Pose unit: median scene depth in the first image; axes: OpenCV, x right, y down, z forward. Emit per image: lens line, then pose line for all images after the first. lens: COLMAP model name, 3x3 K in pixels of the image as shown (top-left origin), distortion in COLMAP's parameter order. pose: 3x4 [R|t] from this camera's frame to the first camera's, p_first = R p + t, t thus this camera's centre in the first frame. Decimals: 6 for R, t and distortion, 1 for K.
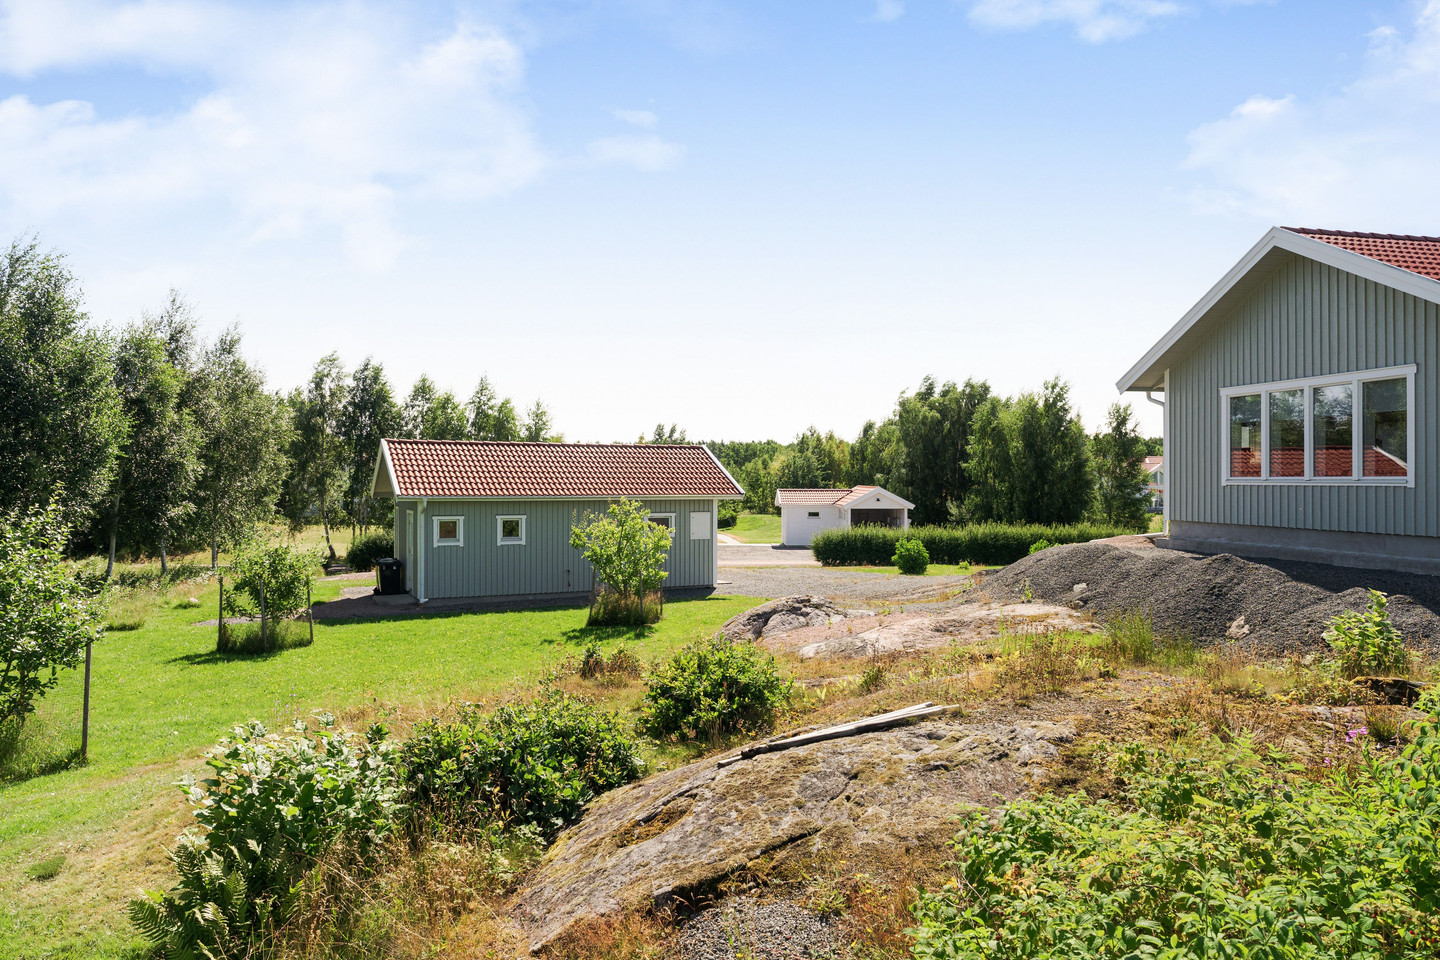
lens RADIAL K [[972.0, 0, 724.8], [0, 972.0, 485.6], [0, 0, 1]] dist [-0.024179, 0.018108]
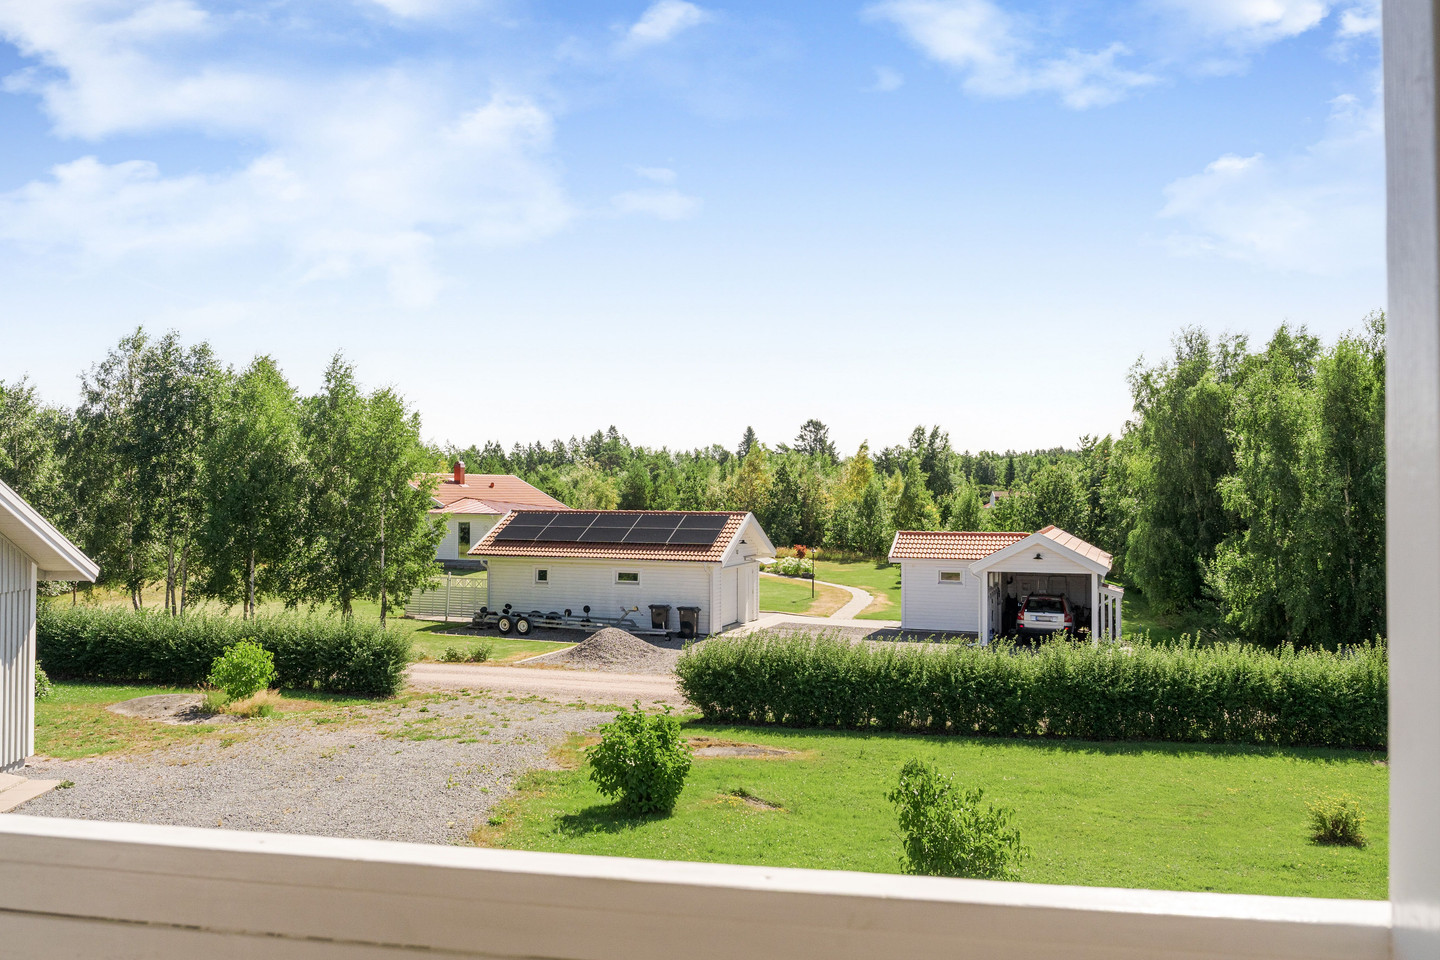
lens RADIAL K [[1096.6, 0, 716.7], [0, 1096.6, 479.4], [0, 0, 1]] dist [0.001915, 0.005548]
pose [[0.921202, -0.003031, -0.389074, 0.686024], [-0.004501, 0.999820, -0.018444, -0.047912], [0.389059, 0.018742, 0.921022, 1.116145]]
